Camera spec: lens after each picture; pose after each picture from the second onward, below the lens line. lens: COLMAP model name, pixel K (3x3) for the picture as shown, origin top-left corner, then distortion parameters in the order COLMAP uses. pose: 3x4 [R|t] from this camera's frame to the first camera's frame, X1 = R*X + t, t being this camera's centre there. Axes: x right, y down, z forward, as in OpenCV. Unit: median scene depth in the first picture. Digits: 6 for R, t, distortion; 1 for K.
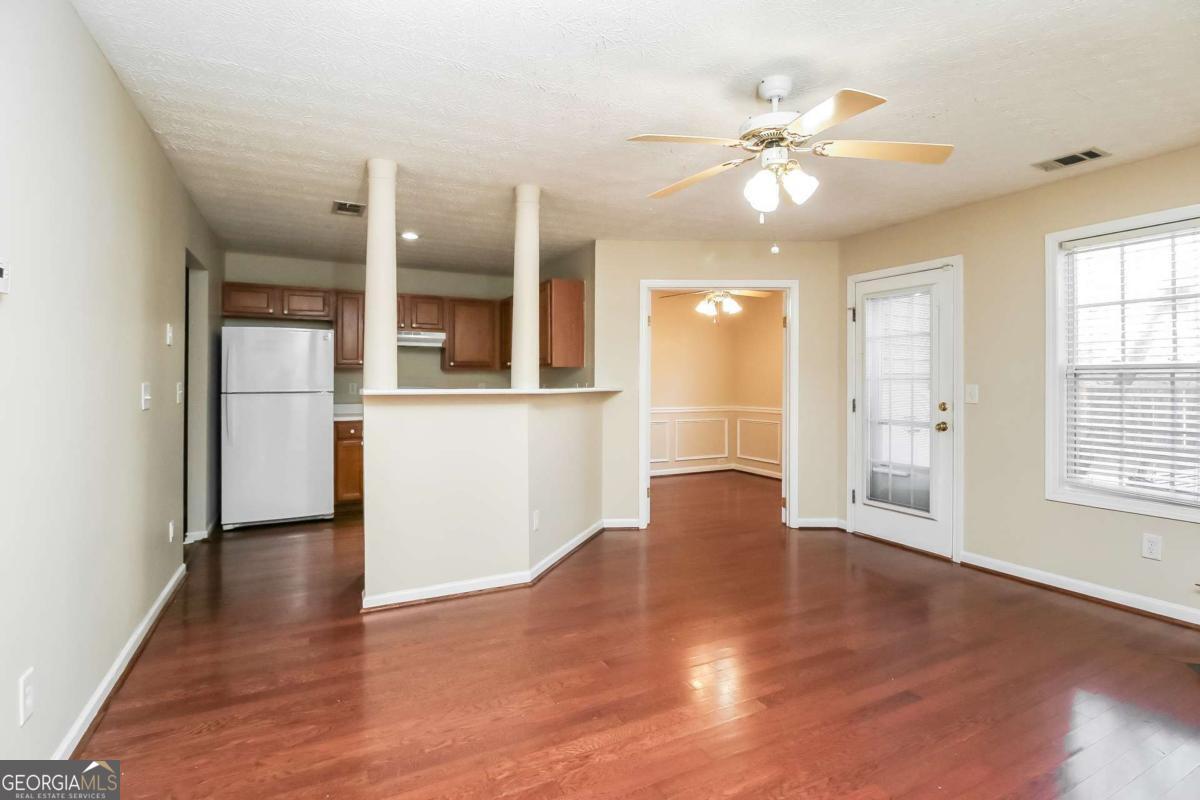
lens RADIAL K [[572.4, 0, 598.6], [0, 572.4, 377.9], [0, 0, 1]] dist [-0.002262, -0.000201]
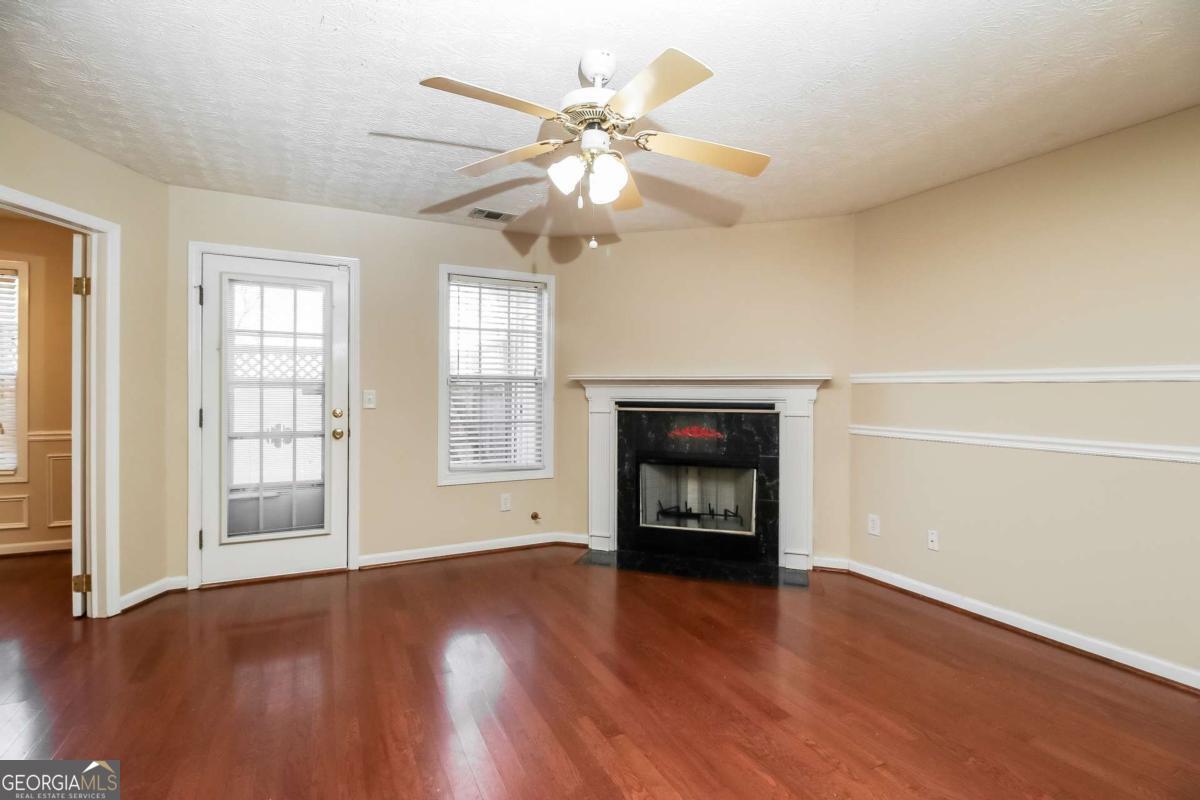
lens RADIAL K [[559.8, 0, 616.6], [0, 559.8, 397.1], [0, 0, 1]] dist [-0.001083, -0.000189]
pose [[0.013501, -0.011994, 0.999837, -0.313768], [-0.012872, 0.999843, 0.012168, 0.006706], [-0.999826, -0.013035, 0.013344, 0.512215]]
